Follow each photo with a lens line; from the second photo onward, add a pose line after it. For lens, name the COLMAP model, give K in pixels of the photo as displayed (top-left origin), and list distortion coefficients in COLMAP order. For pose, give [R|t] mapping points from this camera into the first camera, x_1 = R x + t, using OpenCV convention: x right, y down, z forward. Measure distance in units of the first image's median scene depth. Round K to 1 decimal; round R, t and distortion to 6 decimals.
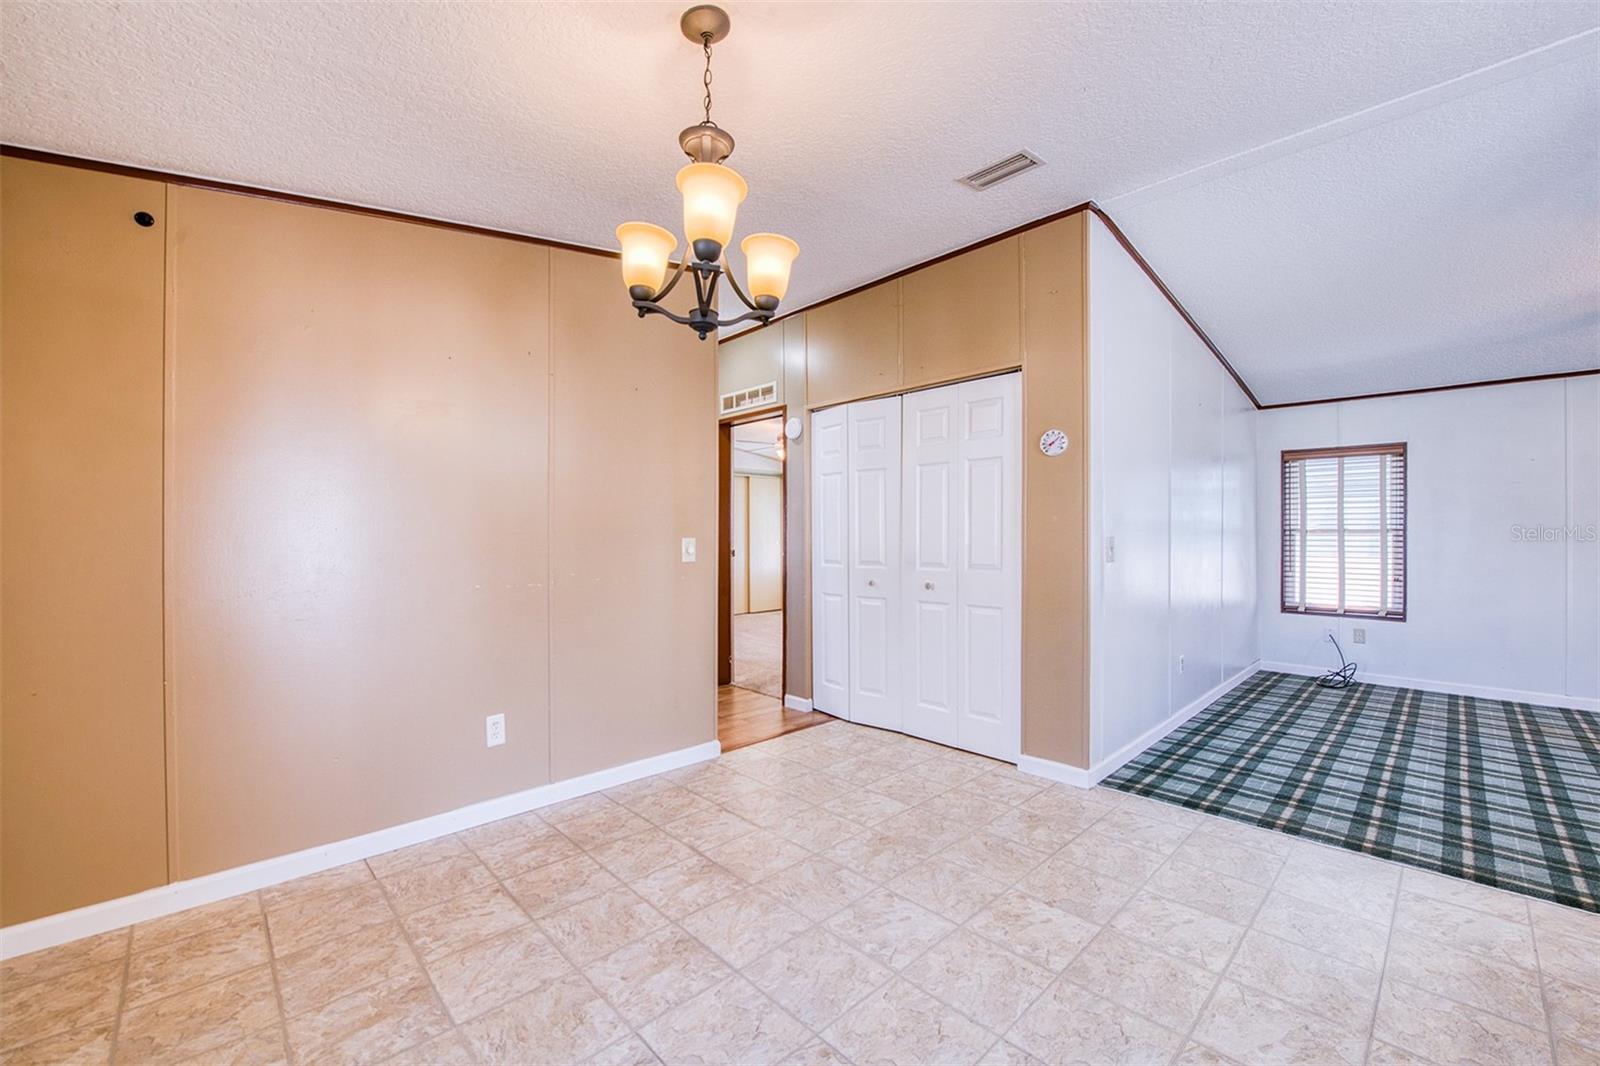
lens RADIAL K [[640.2, 0, 806.3], [0, 640.2, 533.0], [0, 0, 1]] dist [-0.014515, -0.002087]
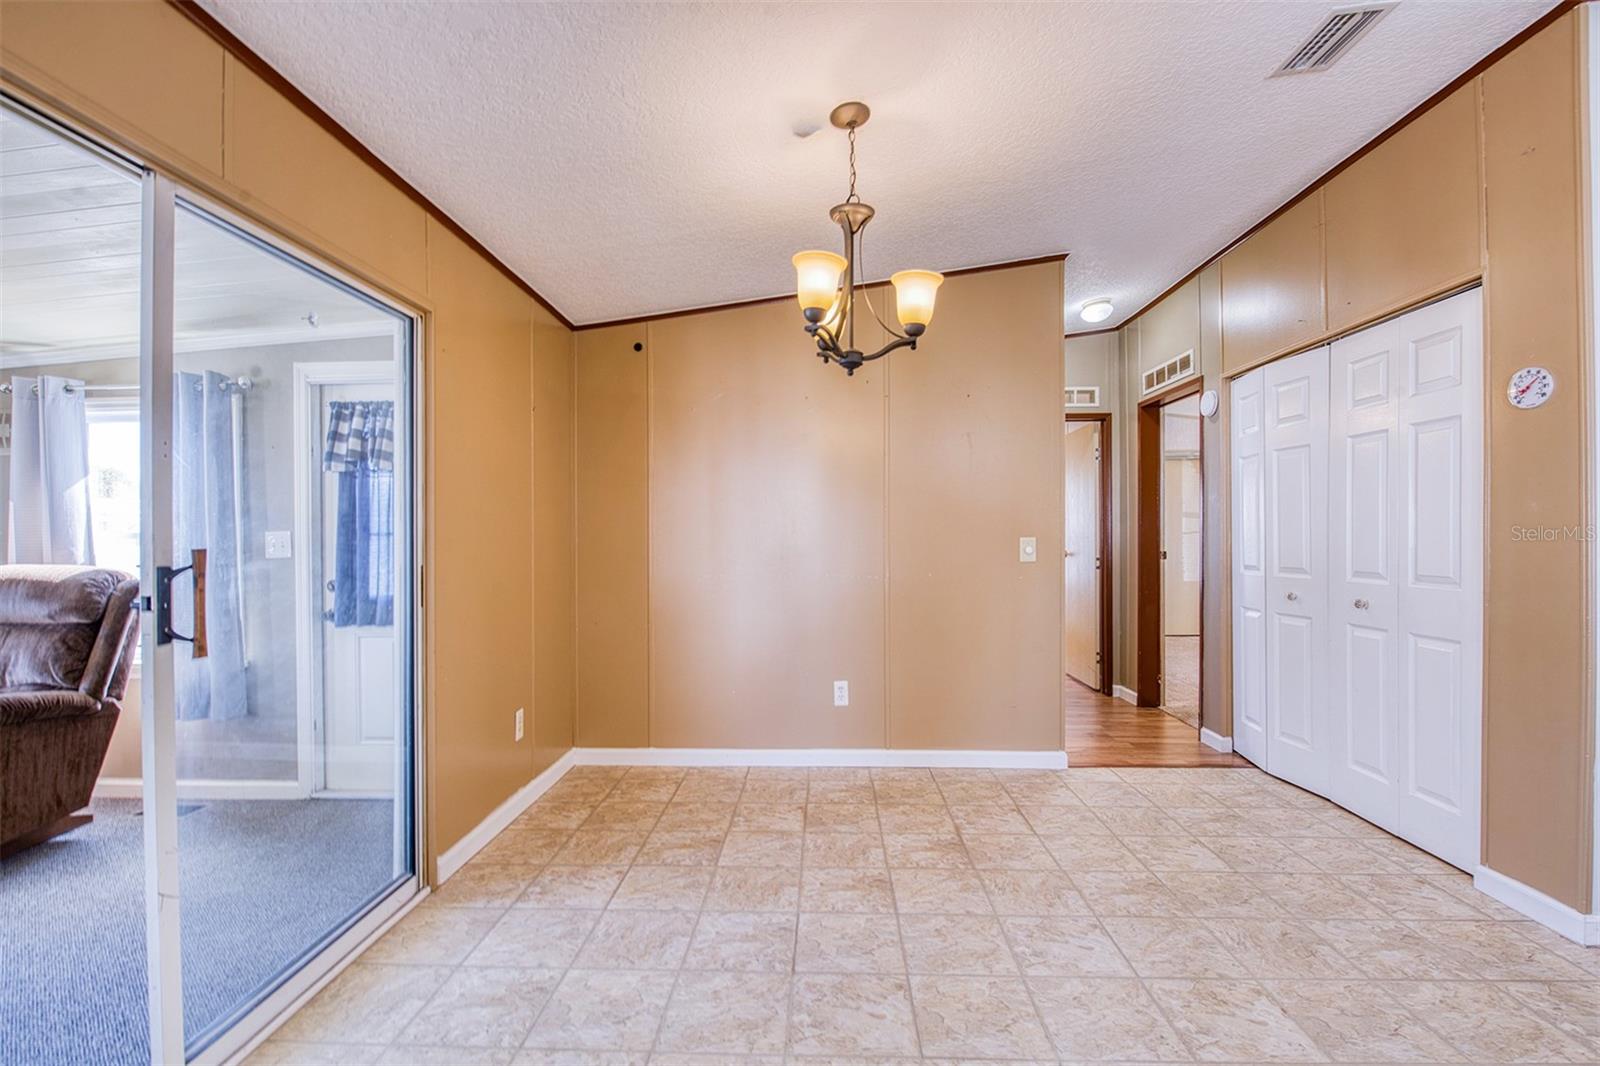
lens RADIAL K [[711.5, 0, 799.4], [0, 711.5, 535.2], [0, 0, 1]] dist [-0.010463, -0.001871]
pose [[0.696950, -0.001797, -0.717117, 0.379513], [0.006146, 0.999975, 0.003468, -0.001807], [0.717093, -0.006824, 0.696944, -0.011278]]
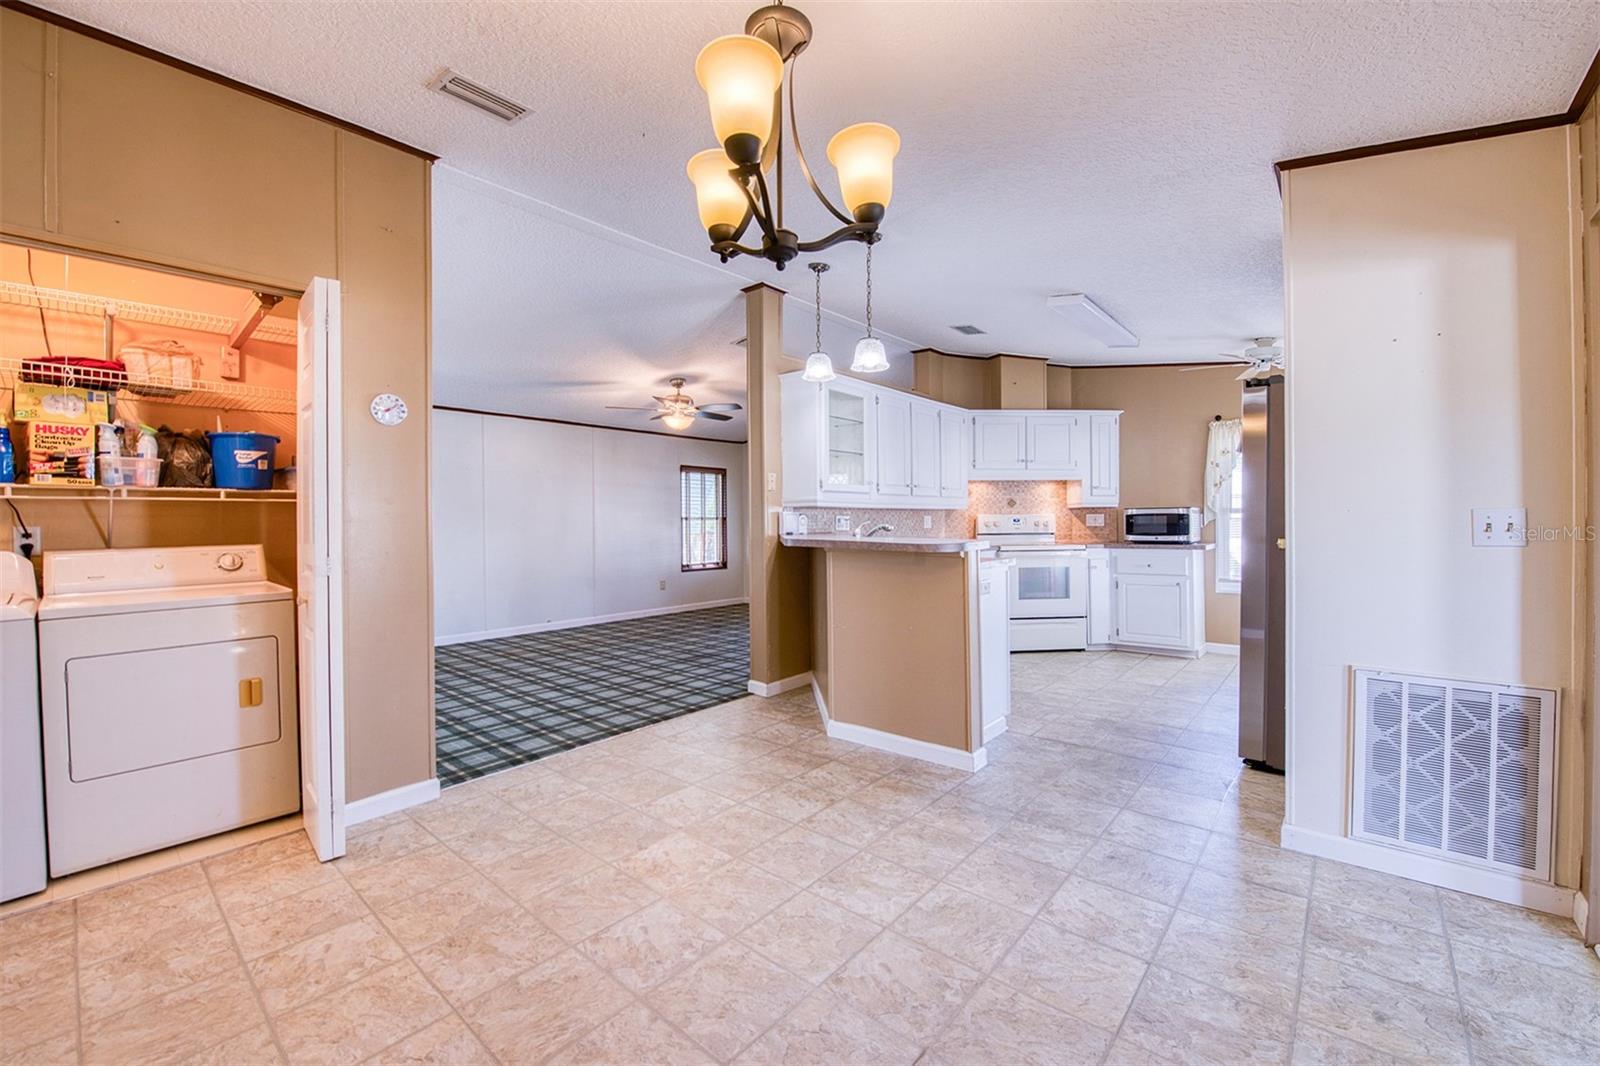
lens RADIAL K [[640.2, 0, 811.8], [0, 640.2, 524.4], [0, 0, 1]] dist [-0.014515, -0.002087]
pose [[-0.102873, -0.004994, 0.994682, -0.496916], [0.002568, 0.999983, 0.005287, 0.005077], [-0.994691, 0.003098, -0.102858, 0.532377]]
